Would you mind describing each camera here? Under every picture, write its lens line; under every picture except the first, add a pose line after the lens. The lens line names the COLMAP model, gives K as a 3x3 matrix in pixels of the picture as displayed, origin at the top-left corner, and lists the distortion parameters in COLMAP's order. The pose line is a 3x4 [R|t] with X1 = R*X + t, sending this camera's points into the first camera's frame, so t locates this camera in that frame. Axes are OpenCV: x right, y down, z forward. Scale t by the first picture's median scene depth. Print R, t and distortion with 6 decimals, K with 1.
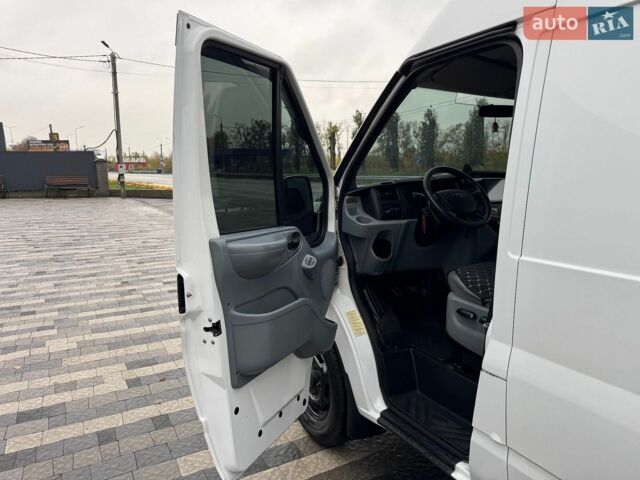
lens RADIAL K [[449.9, 0, 310.2], [0, 449.9, 246.7], [0, 0, 1]] dist [0.055450, -0.080876]
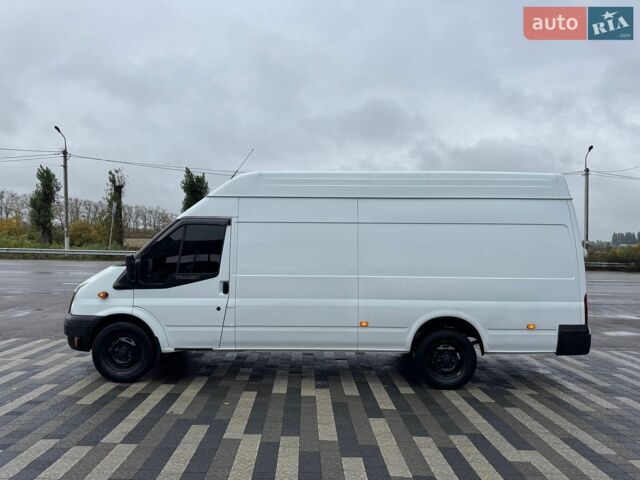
lens RADIAL K [[449.9, 0, 316.9], [0, 449.9, 241.4], [0, 0, 1]] dist [0.055450, -0.080876]
pose [[0.477869, 0.019825, 0.878207, -1.591345], [0.124423, 0.988138, -0.090011, 0.101042], [-0.869575, 0.152282, 0.469734, -0.922408]]
